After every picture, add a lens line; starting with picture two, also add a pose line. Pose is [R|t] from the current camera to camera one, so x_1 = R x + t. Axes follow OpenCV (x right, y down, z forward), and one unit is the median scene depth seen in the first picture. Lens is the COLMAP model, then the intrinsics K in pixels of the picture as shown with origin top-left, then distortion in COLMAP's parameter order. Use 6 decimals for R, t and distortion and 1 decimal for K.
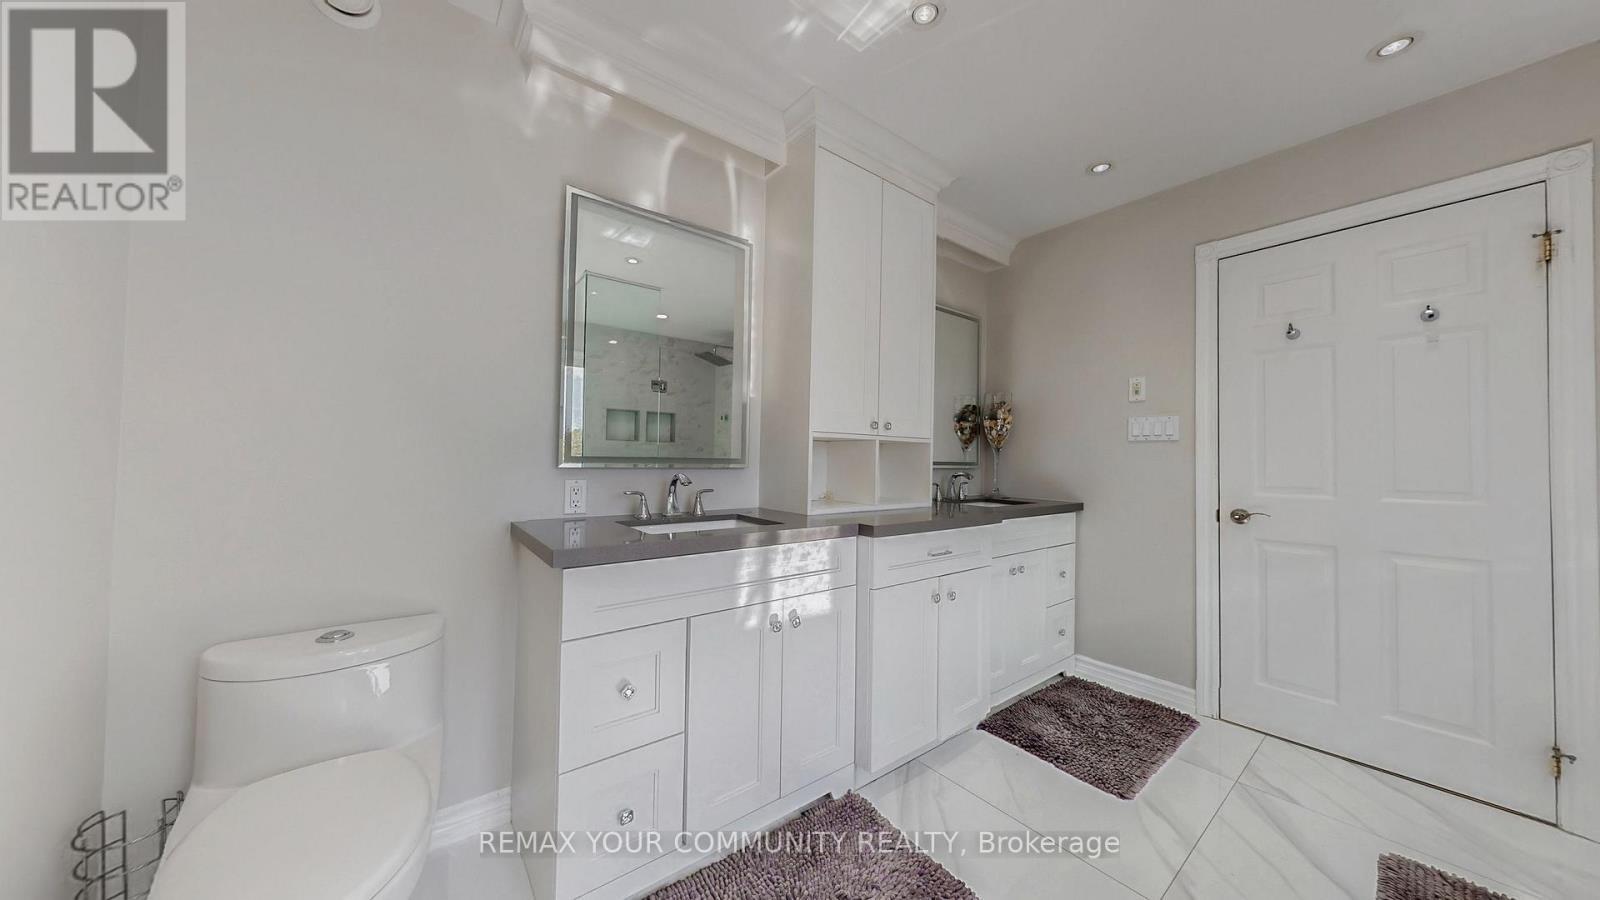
lens RADIAL K [[515.4, 0, 806.2], [0, 515.4, 450.1], [0, 0, 1]] dist [-0.000367, 0.000099]
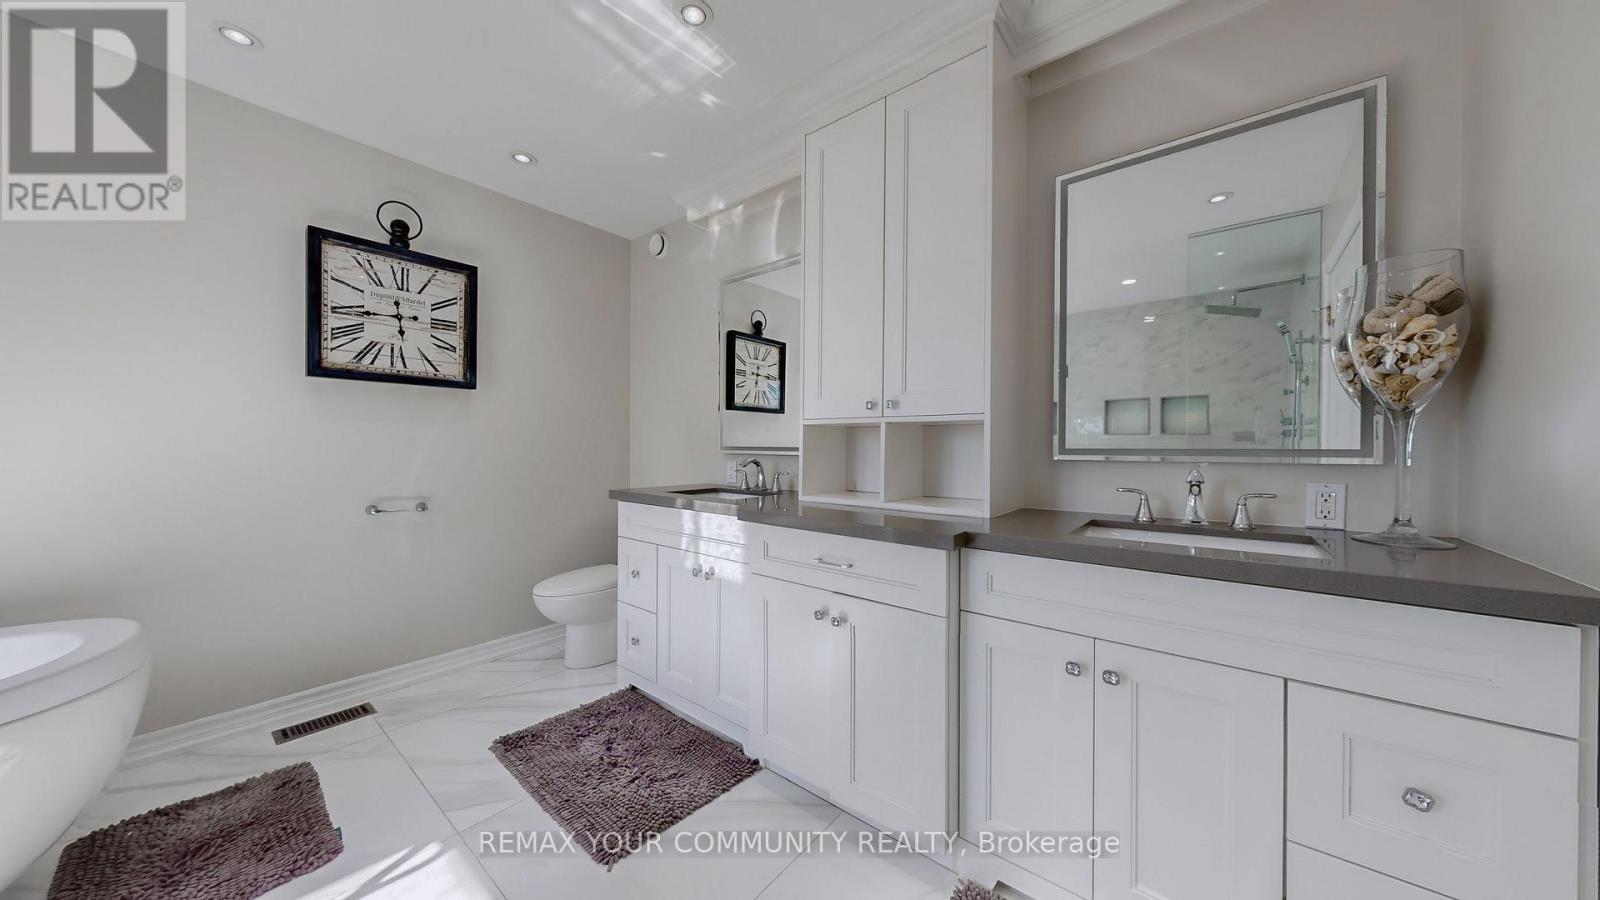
lens RADIAL K [[515.4, 0, 812.7], [0, 515.4, 447.2], [0, 0, 1]] dist [-0.000367, 0.000099]
pose [[0.220590, -0.009691, -0.975319, 1.263151], [0.015021, 0.999866, -0.006538, 0.032621], [0.975251, -0.013208, 0.220706, 0.975242]]
